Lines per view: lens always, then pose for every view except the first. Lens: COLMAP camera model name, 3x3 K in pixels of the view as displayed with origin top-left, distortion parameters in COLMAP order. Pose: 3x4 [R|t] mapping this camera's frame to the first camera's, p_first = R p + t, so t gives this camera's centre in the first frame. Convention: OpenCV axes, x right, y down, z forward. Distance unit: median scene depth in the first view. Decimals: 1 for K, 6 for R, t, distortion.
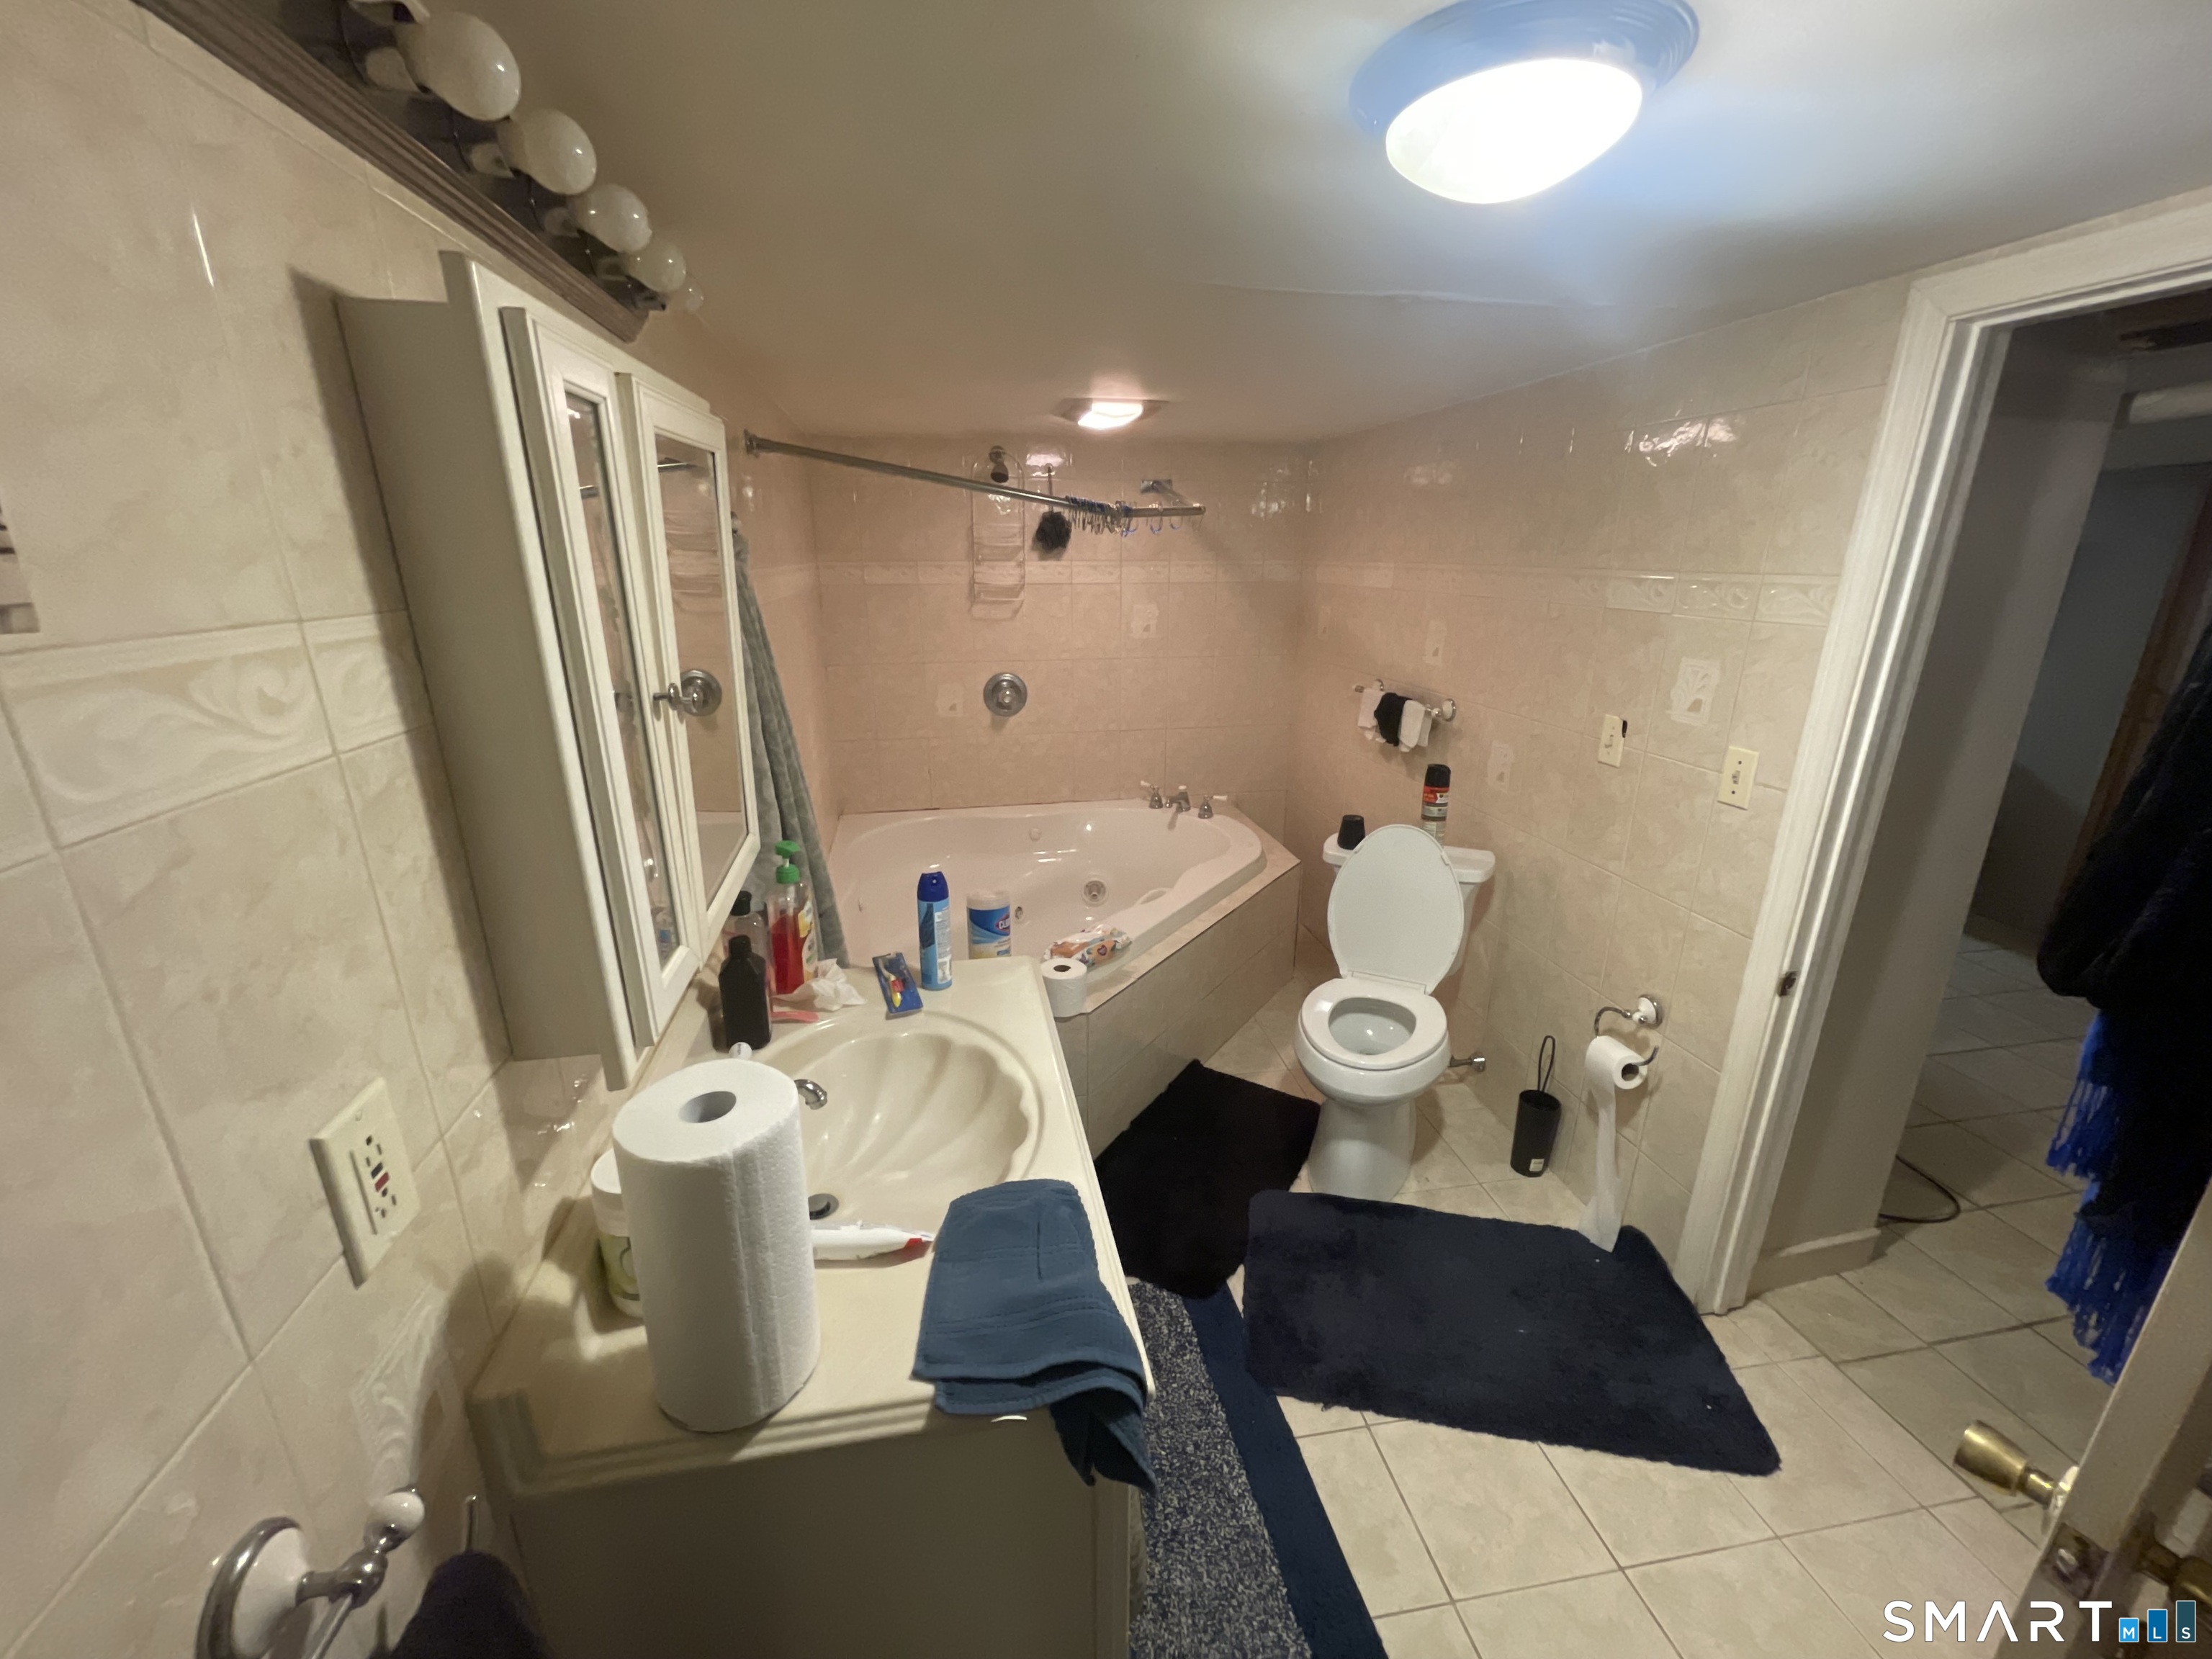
lens RADIAL K [[892.6, 0, 1106.0], [0, 892.6, 829.5], [0, 0, 1]] dist [-0.005653, 0.000051]
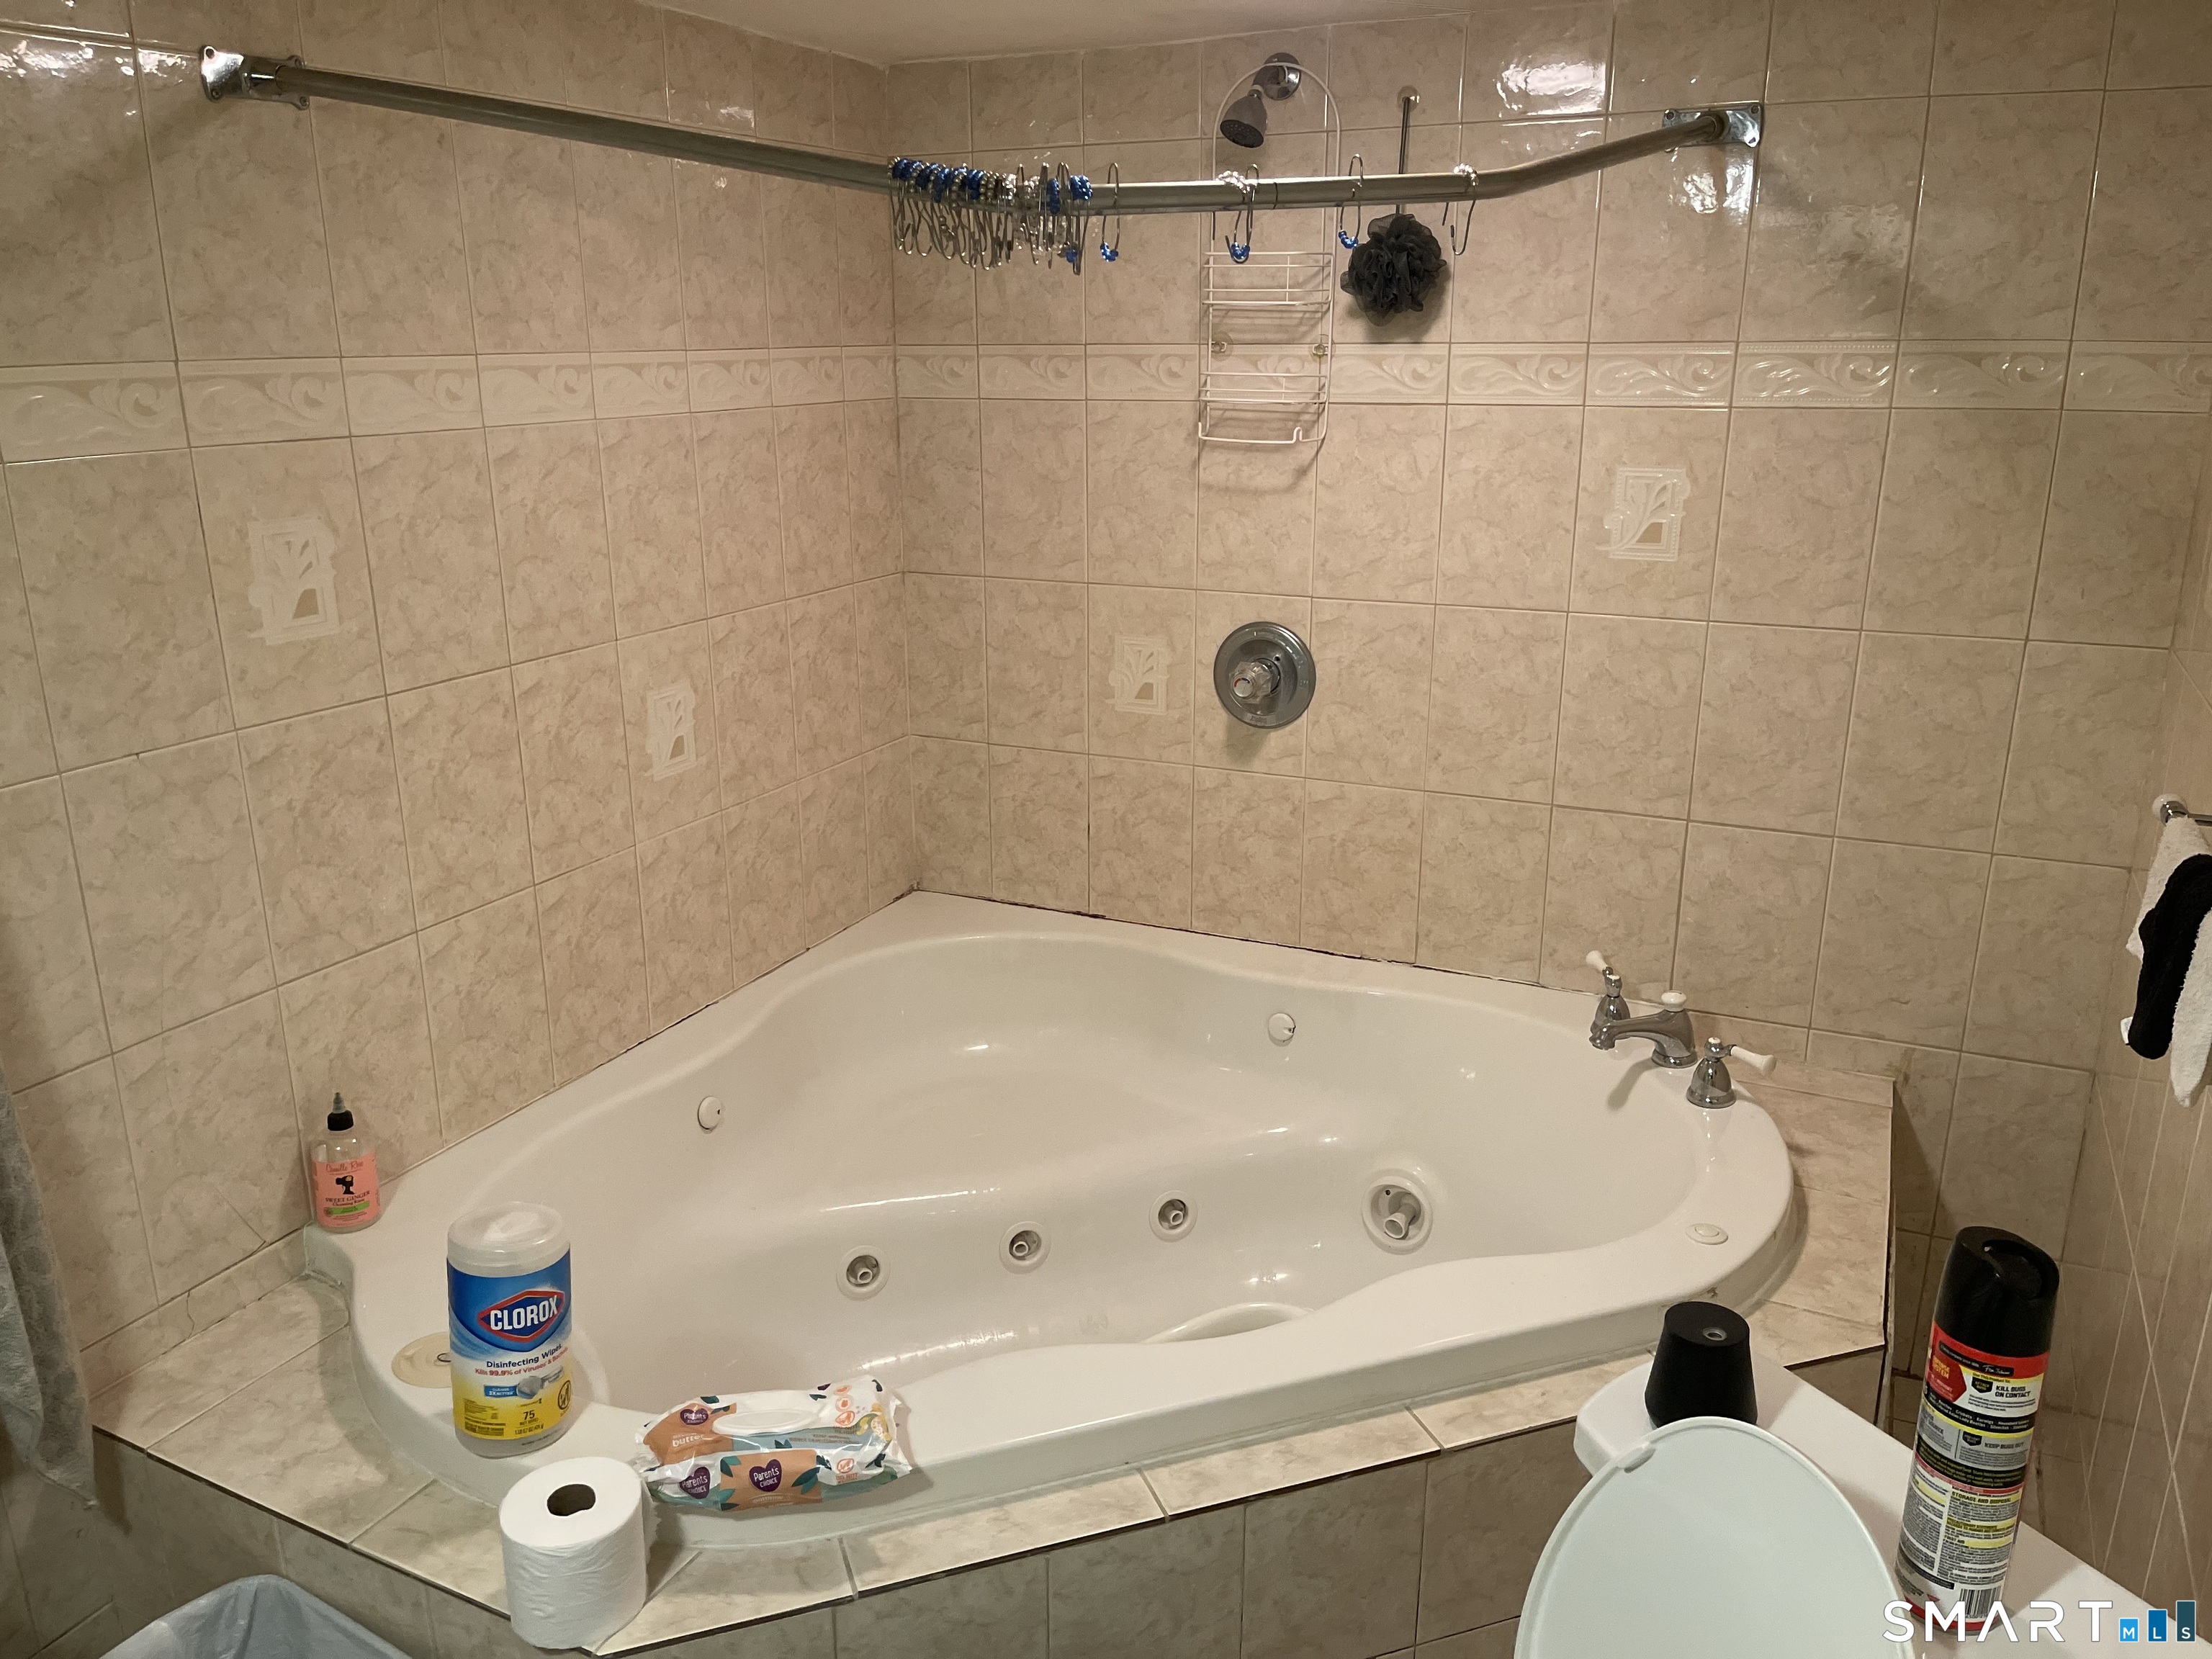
lens RADIAL K [[1654.7, 0, 1095.6], [0, 1654.7, 831.7], [0, 0, 1]] dist [0.051508, -0.067954]
pose [[0.796188, 0.168149, -0.581214, 0.277785], [-0.174145, 0.983644, 0.046018, -0.103593], [0.579446, 0.064576, 0.812448, 0.351892]]
